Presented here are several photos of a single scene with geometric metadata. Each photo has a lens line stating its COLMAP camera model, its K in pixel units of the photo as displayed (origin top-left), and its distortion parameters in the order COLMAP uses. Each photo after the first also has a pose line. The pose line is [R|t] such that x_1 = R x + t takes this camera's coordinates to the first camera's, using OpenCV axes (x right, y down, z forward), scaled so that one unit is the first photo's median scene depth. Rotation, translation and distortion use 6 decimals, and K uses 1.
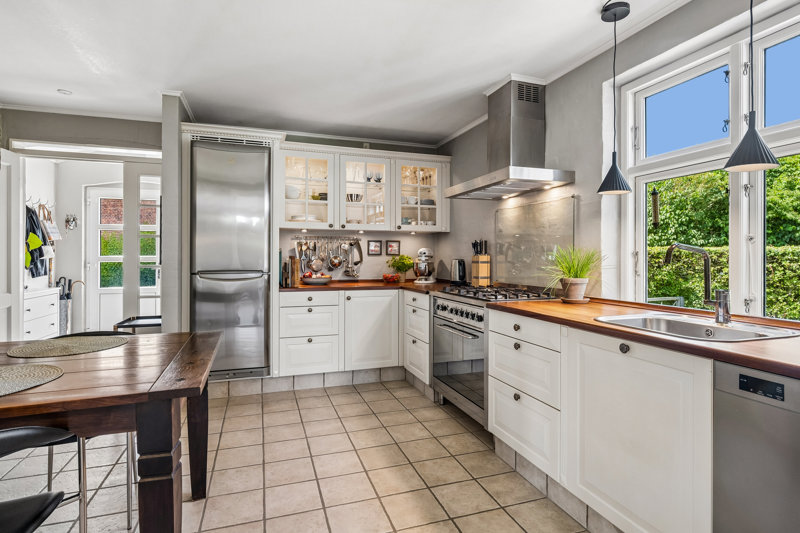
lens RADIAL K [[421.5, 0, 400.0], [0, 421.5, 266.5], [0, 0, 1]] dist [-0.001100, -0.000574]
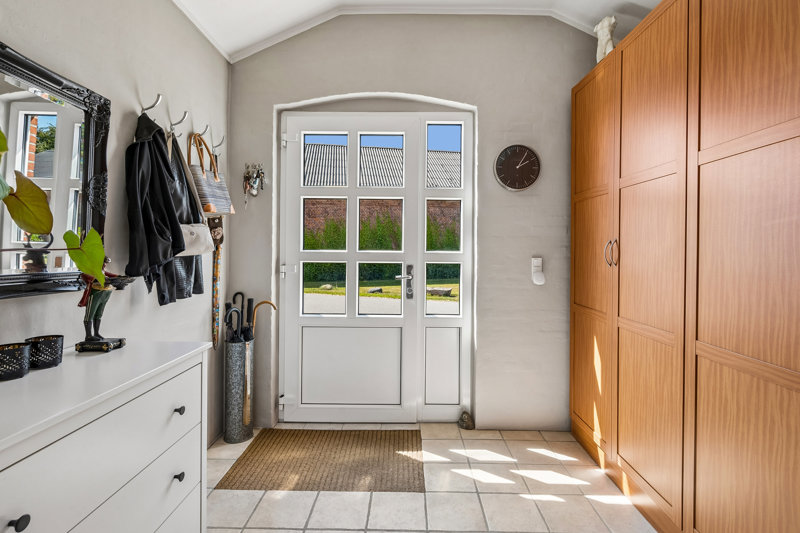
lens RADIAL K [[362.1, 0, 400.0], [0, 362.1, 266.5], [0, 0, 1]] dist [0.000371, 0.000014]
pose [[0.943181, 0.006581, -0.332213, -0.481969], [-0.005451, 0.999976, 0.004332, -0.008617], [0.332234, -0.002275, 0.943194, 0.661742]]
